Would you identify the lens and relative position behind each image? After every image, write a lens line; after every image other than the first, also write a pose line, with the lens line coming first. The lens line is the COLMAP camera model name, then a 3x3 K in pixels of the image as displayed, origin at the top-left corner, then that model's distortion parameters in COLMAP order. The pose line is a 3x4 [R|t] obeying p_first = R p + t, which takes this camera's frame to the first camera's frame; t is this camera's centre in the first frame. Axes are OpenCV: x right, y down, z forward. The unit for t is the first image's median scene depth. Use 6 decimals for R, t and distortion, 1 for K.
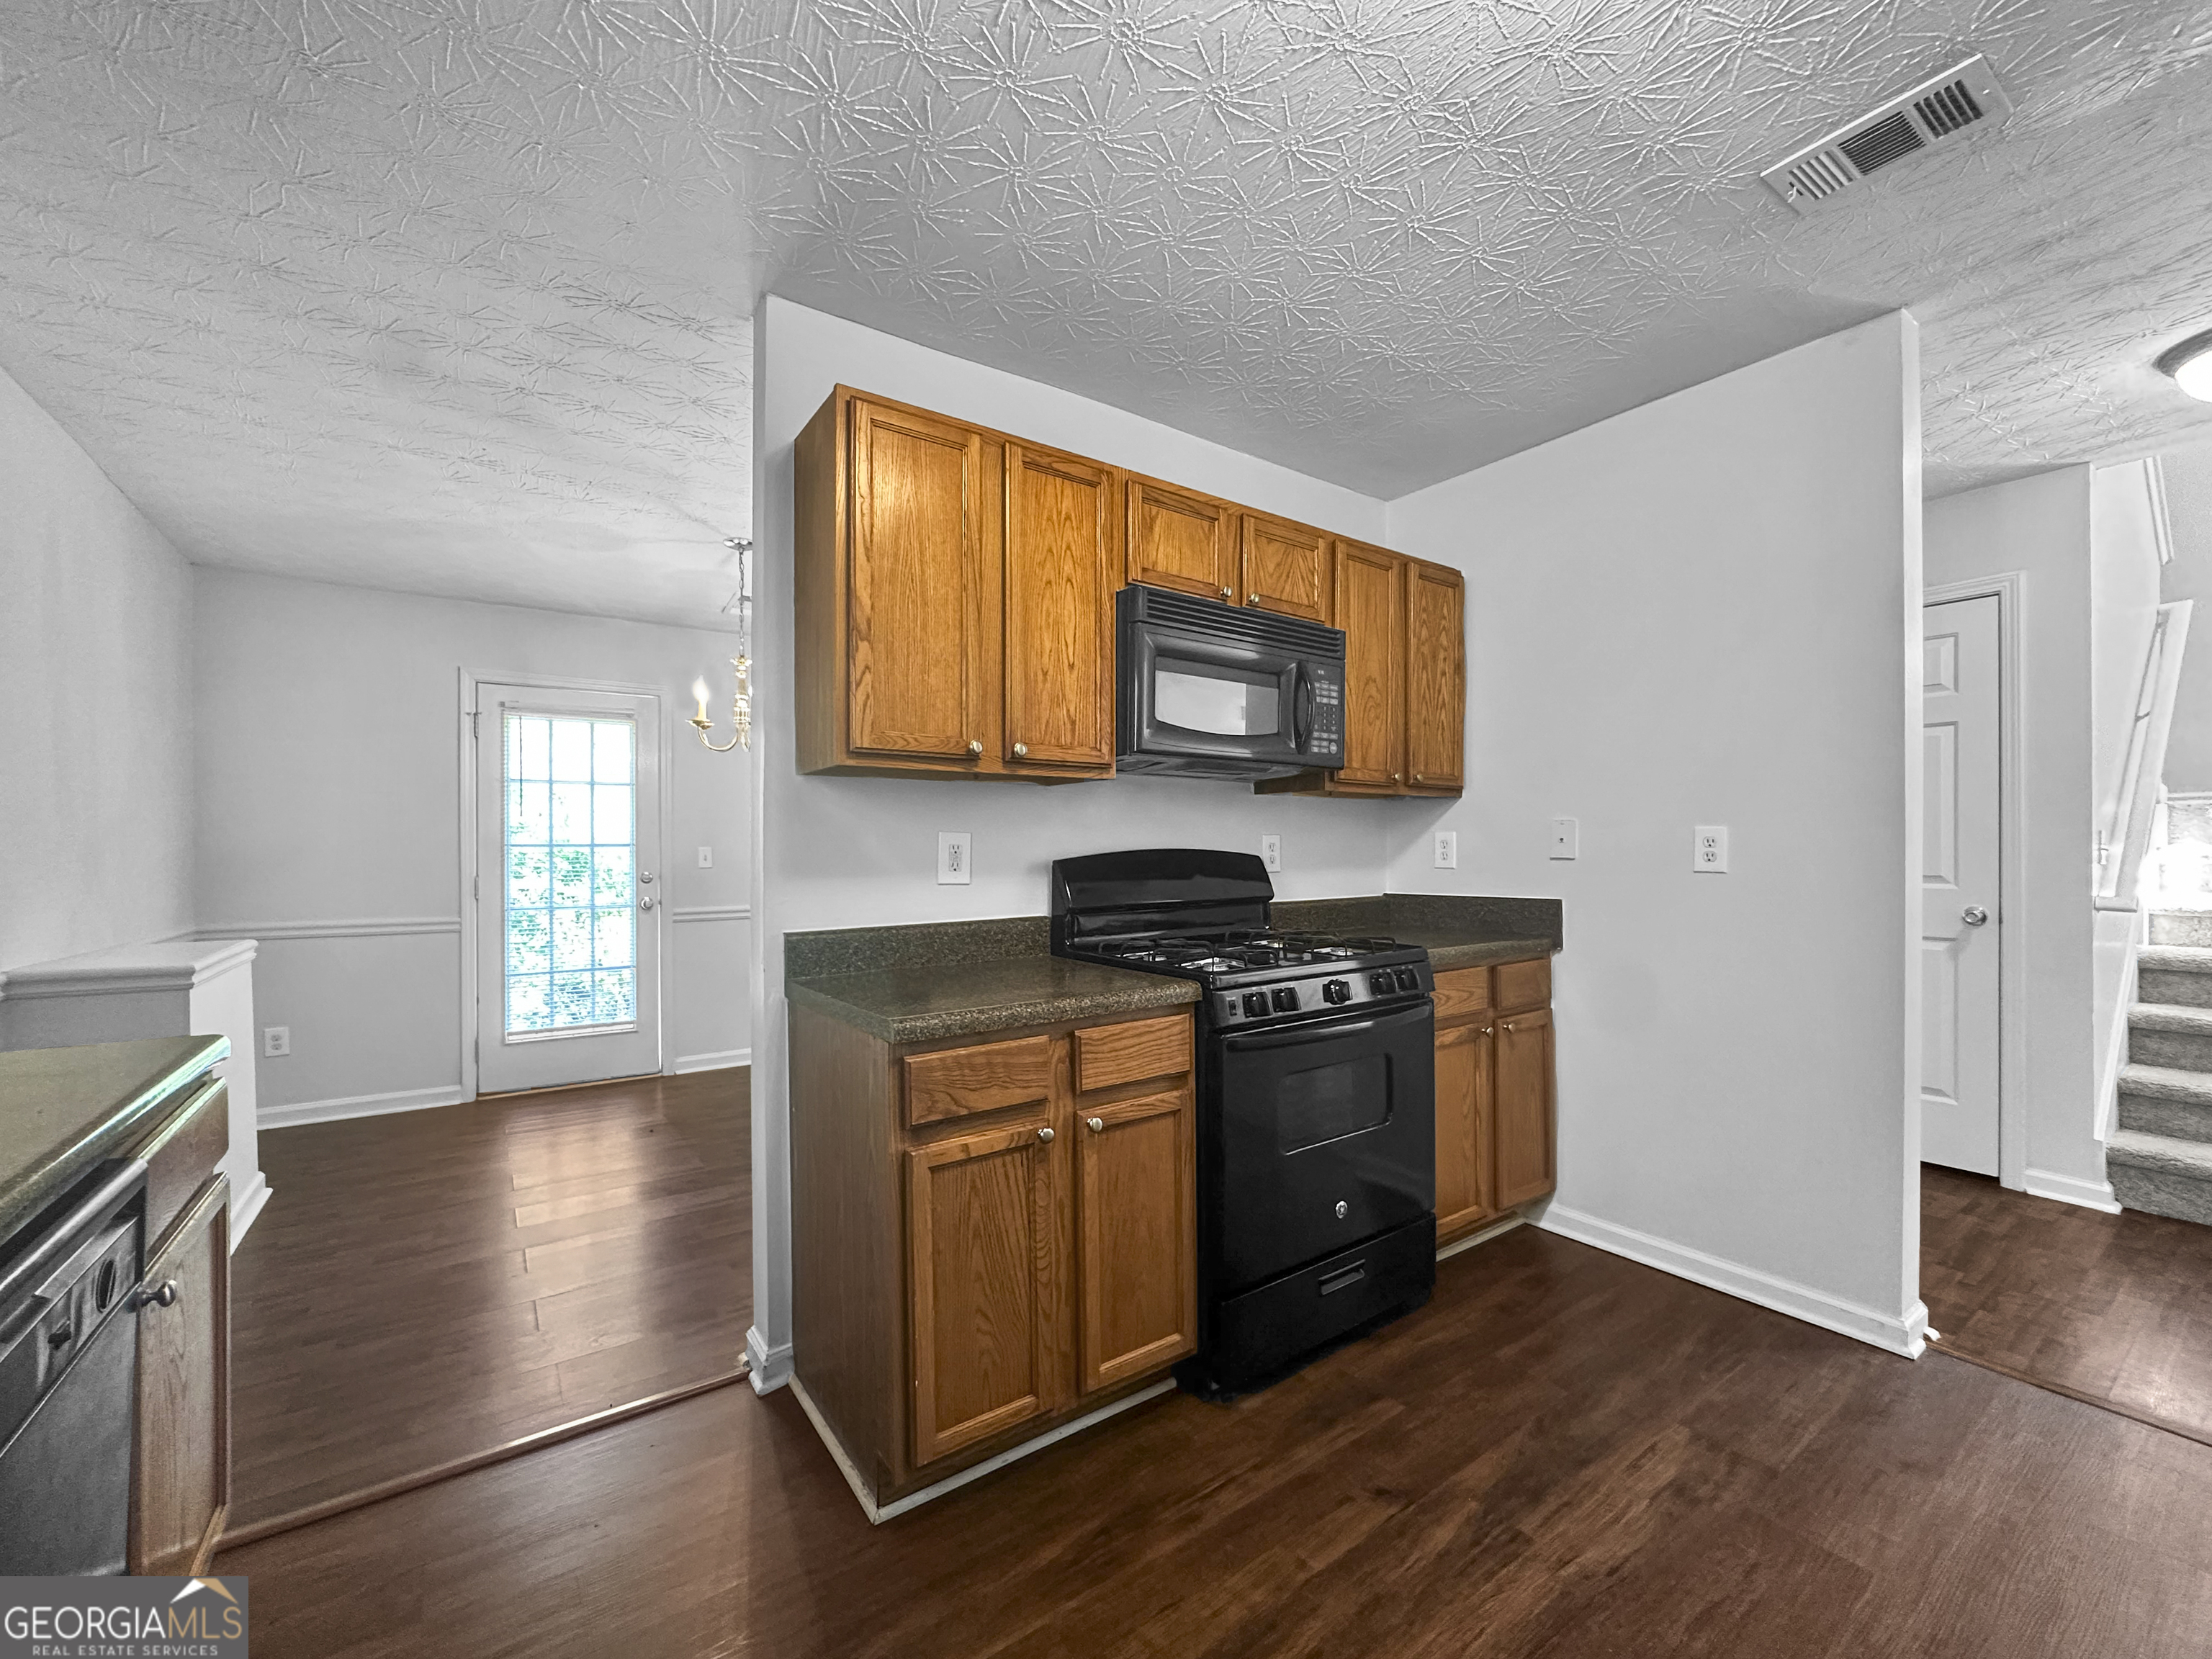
lens RADIAL K [[901.6, 0, 1116.9], [0, 901.6, 848.1], [0, 0, 1]] dist [0.006799, -0.000324]
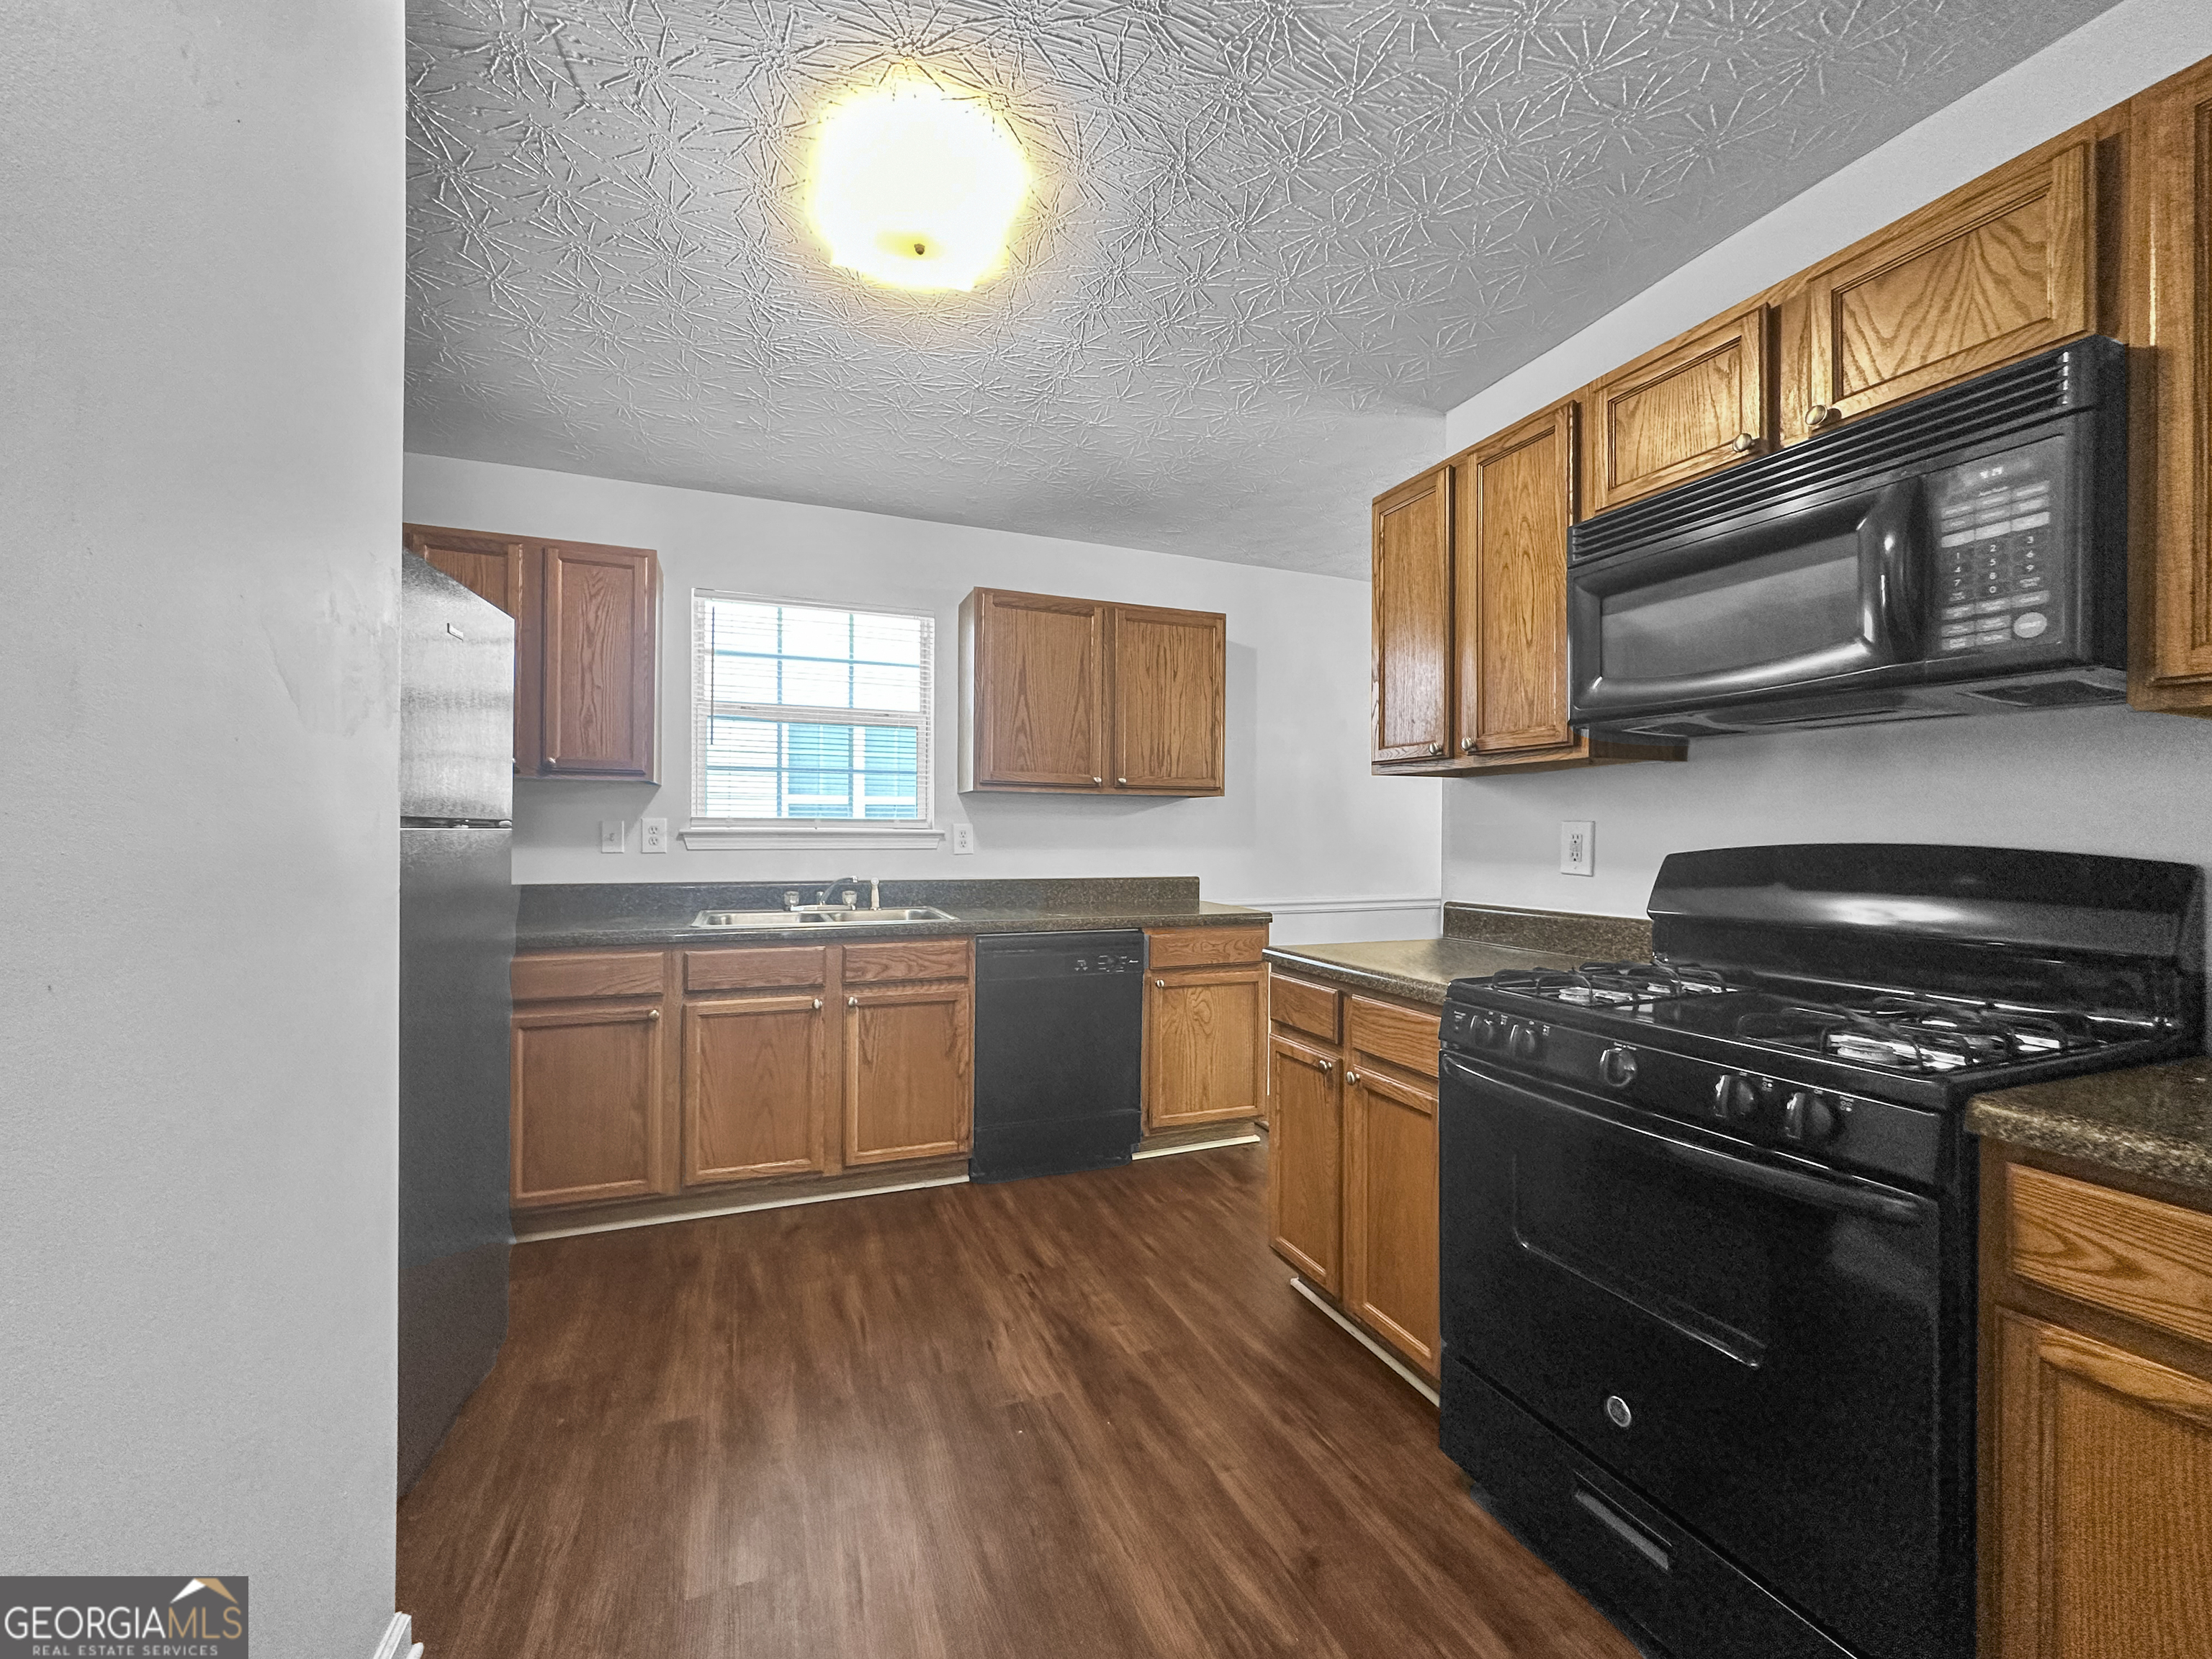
lens RADIAL K [[901.6, 0, 1111.5], [0, 901.6, 826.7], [0, 0, 1]] dist [0.006799, -0.000324]
pose [[-0.240262, -0.002438, -0.970705, 0.978005], [-0.007303, 0.999973, -0.000704, -0.008519], [0.970681, 0.006920, -0.240273, 0.822710]]
